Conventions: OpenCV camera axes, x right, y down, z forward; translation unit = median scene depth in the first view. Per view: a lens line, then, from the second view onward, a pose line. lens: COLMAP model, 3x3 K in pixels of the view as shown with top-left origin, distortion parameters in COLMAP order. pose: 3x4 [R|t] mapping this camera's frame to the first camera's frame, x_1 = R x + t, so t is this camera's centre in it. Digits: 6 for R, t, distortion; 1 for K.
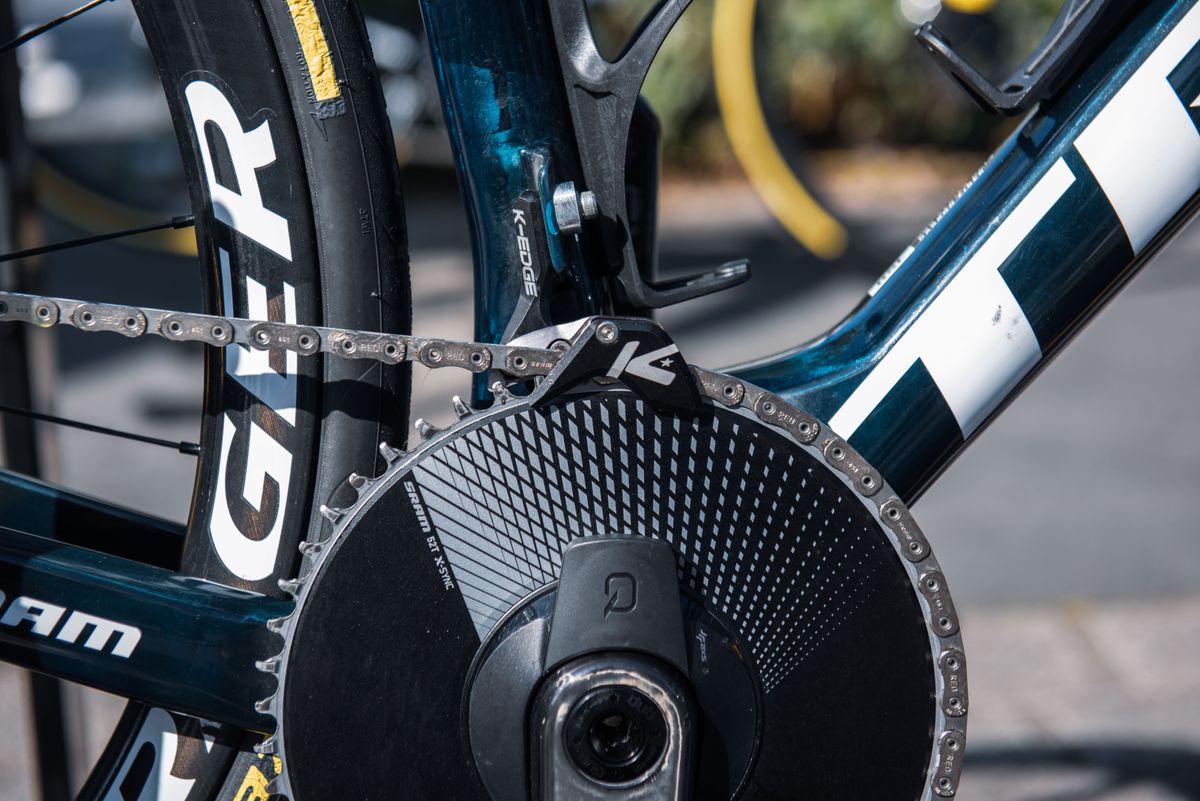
lens RADIAL K [[2339.5, 0, 601.0], [0, 2339.5, 404.0], [0, 0, 1]] dist [0.036966, 0.000000]
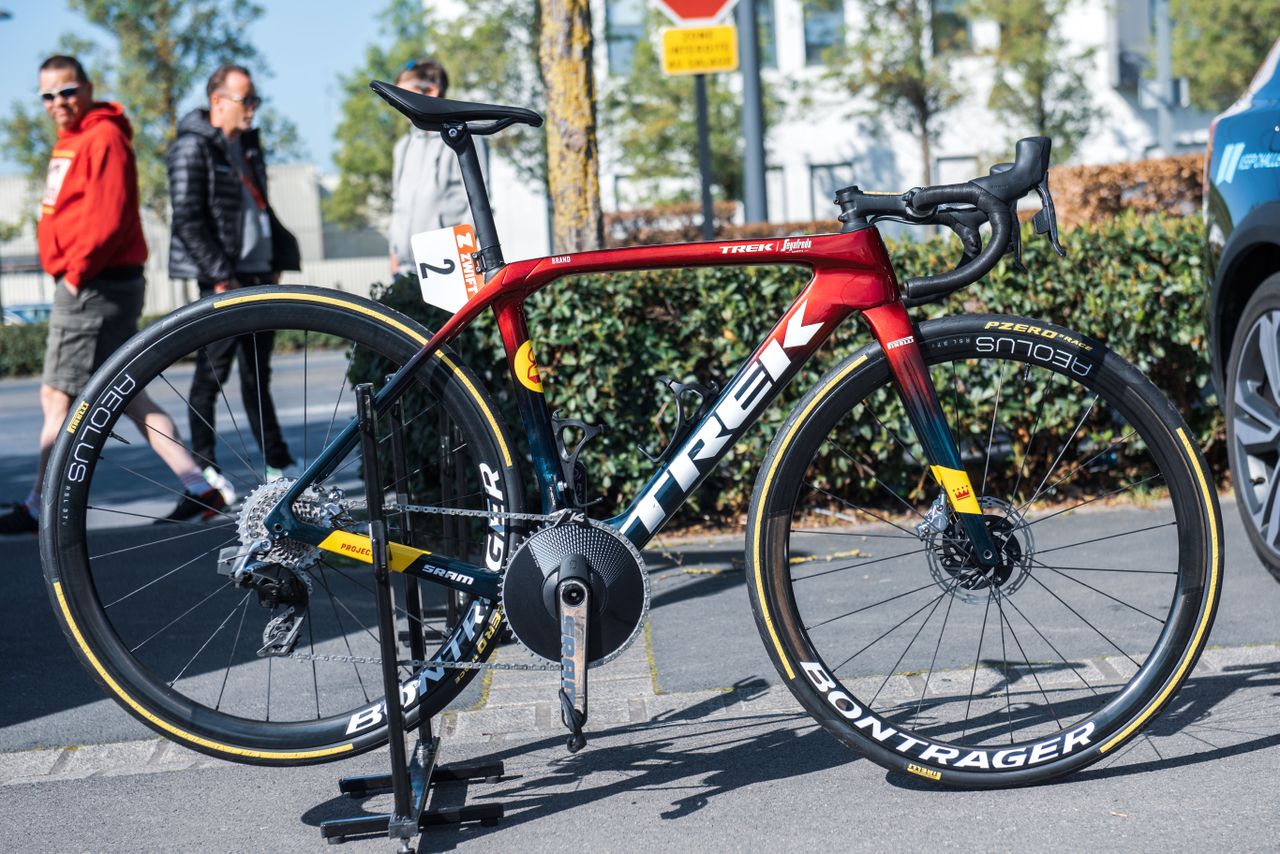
lens RADIAL K [[2236.4, 0, 641.0], [0, 2236.4, 426.0], [0, 0, 1]] dist [0.028693, 0.000000]
pose [[0.998609, -0.041792, -0.032137, 0.295741], [0.036262, 0.986979, -0.156709, 0.505763], [0.038268, 0.155326, 0.987122, -3.445033]]
